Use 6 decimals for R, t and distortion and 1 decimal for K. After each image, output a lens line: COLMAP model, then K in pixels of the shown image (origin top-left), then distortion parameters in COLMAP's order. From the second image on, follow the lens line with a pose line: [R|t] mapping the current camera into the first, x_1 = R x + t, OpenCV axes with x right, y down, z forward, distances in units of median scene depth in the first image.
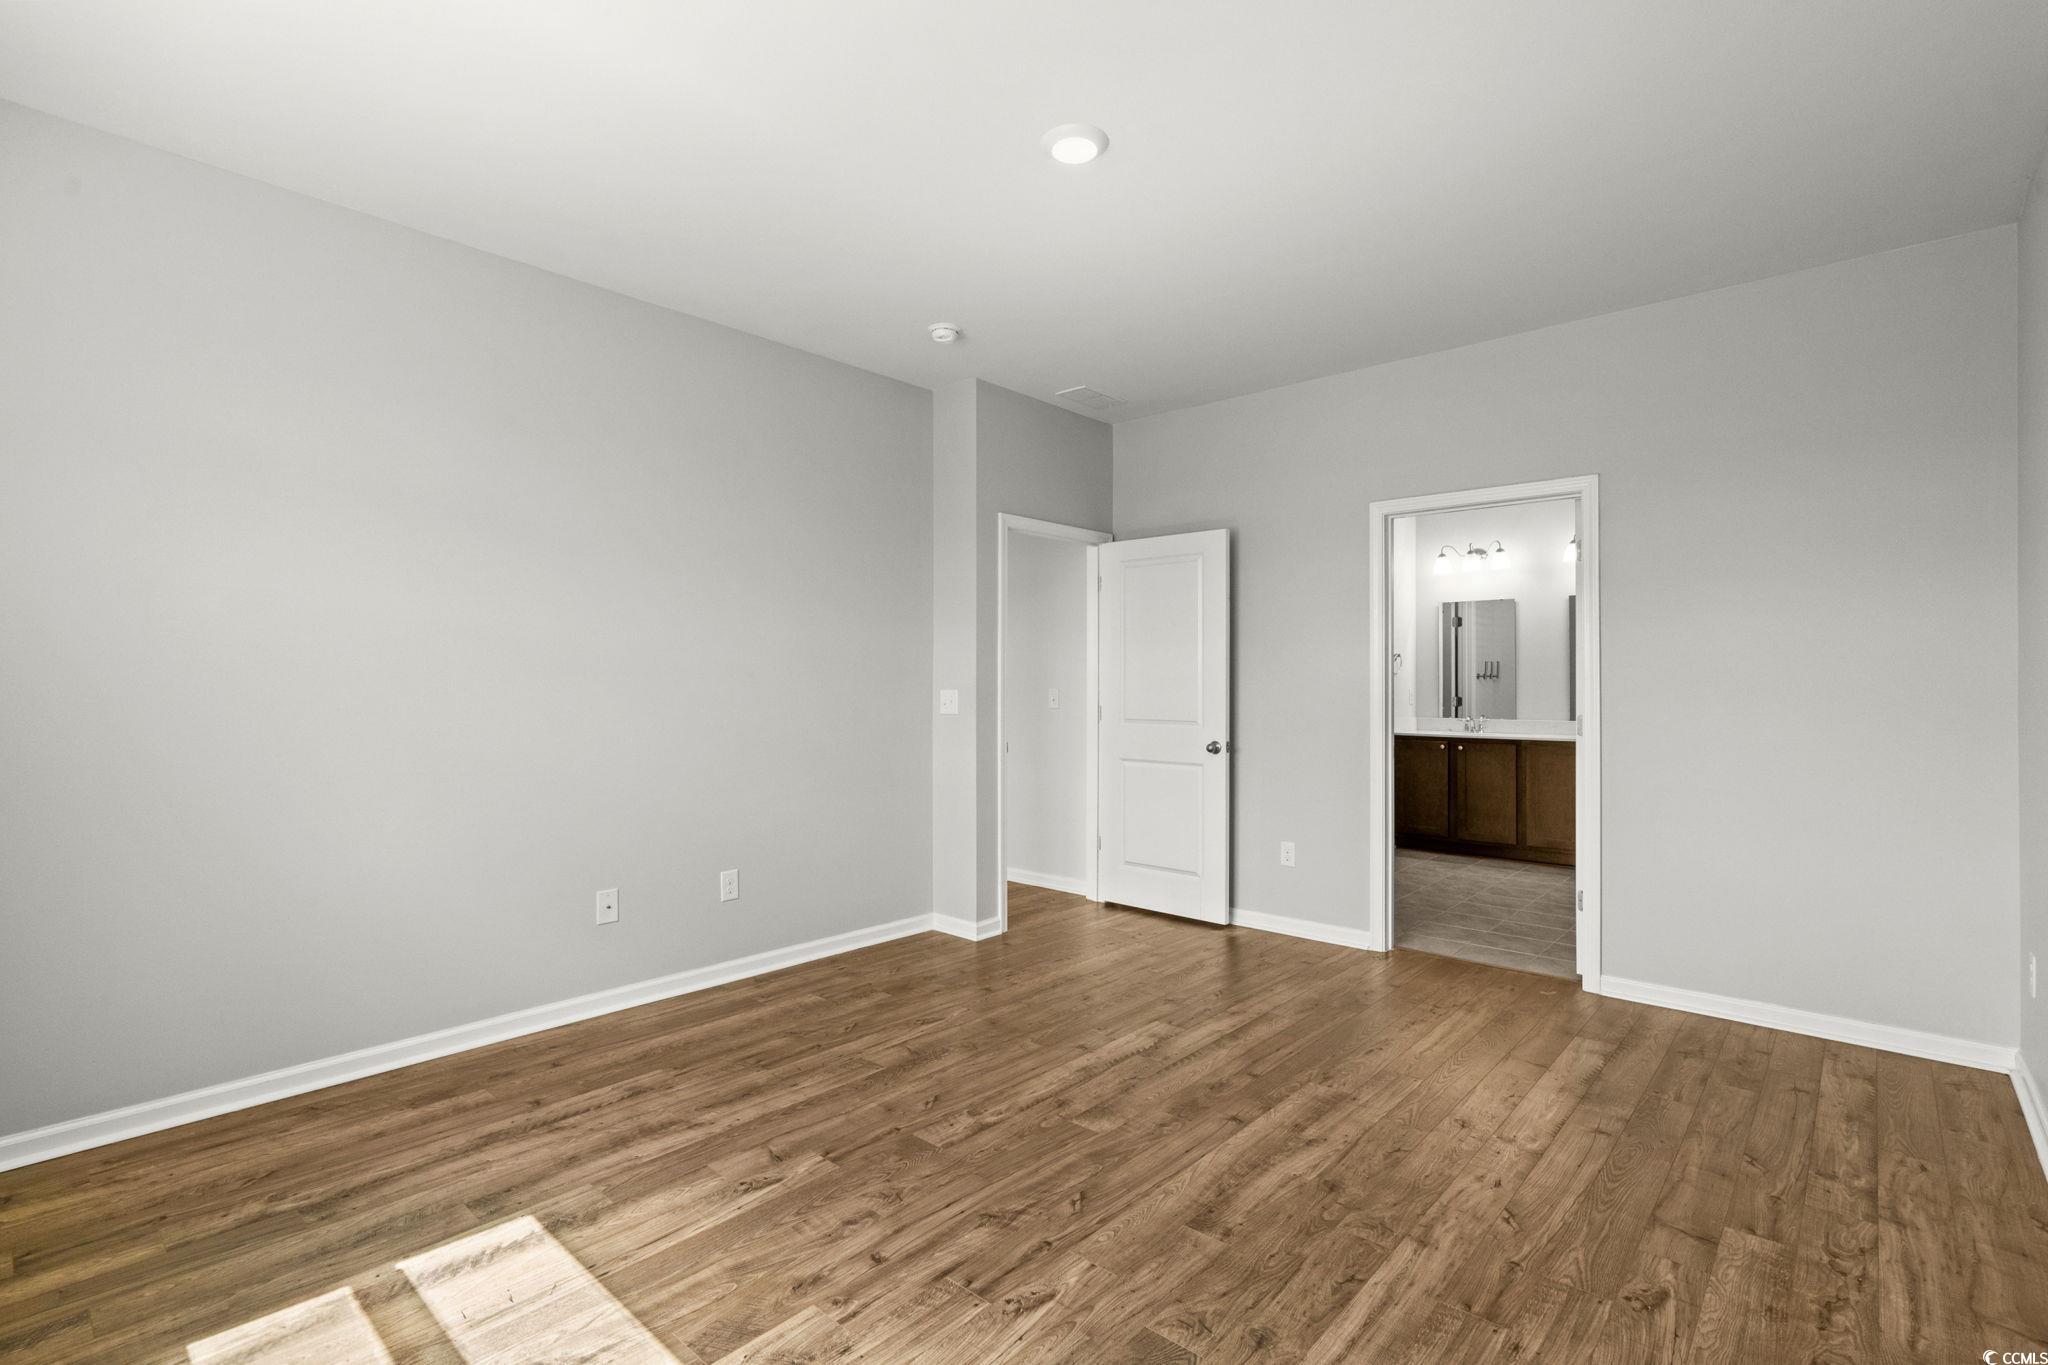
lens RADIAL K [[937.9, 0, 1029.6], [0, 937.9, 681.4], [0, 0, 1]] dist [0.001241, 0.000273]
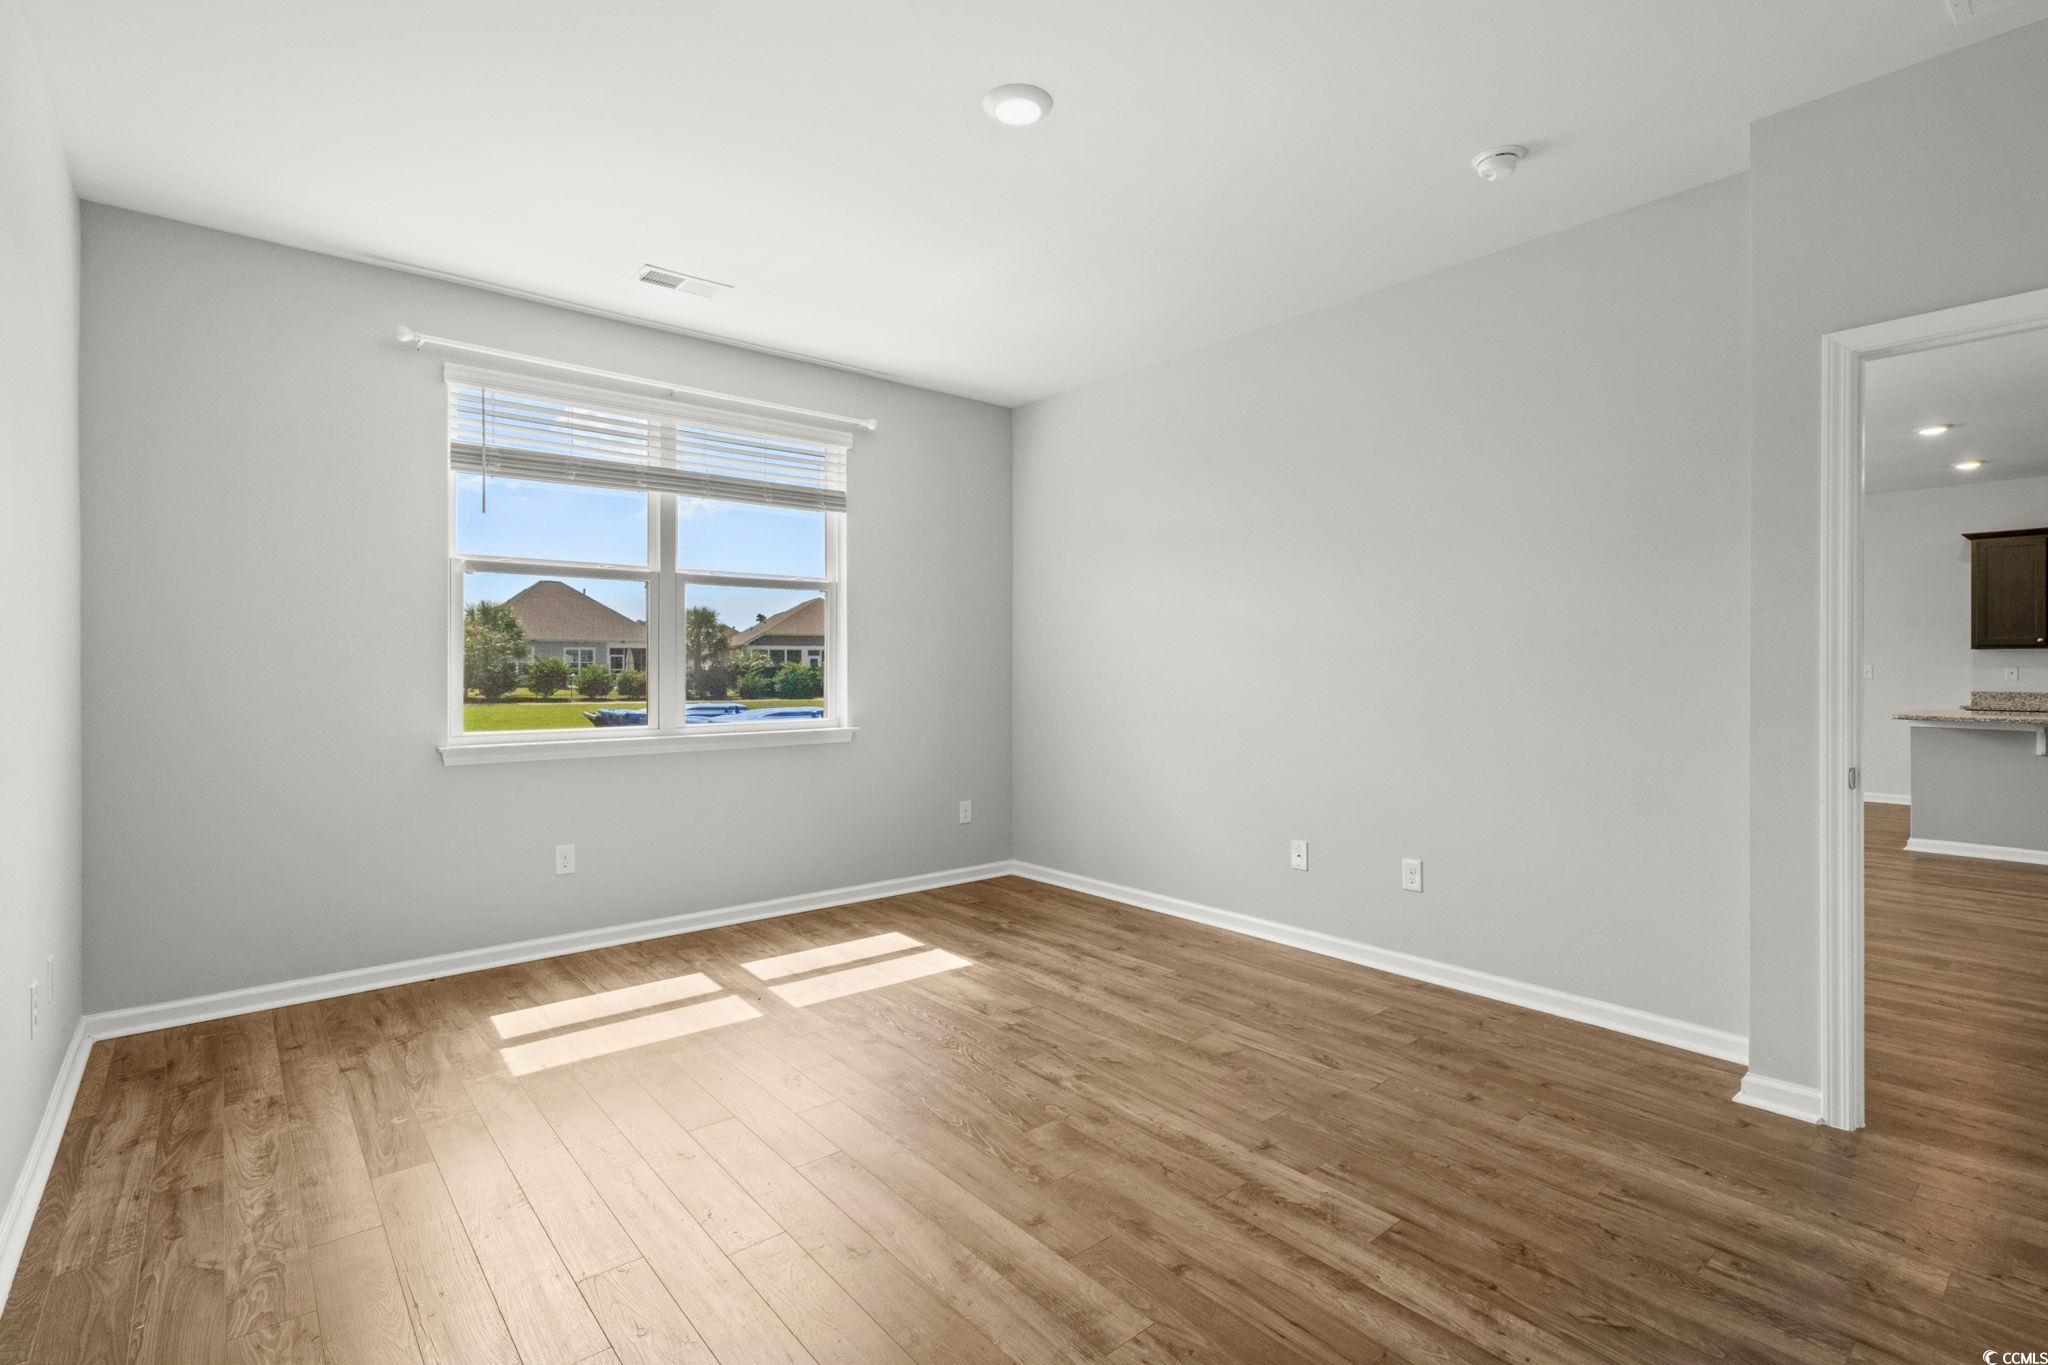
lens RADIAL K [[937.9, 0, 1029.6], [0, 937.9, 681.4], [0, 0, 1]] dist [0.001241, 0.000273]
pose [[-0.126133, 0.013827, -0.991917, 0.919814], [0.003881, 0.999902, 0.013445, 0.009781], [0.992006, -0.002154, -0.126174, 1.022170]]
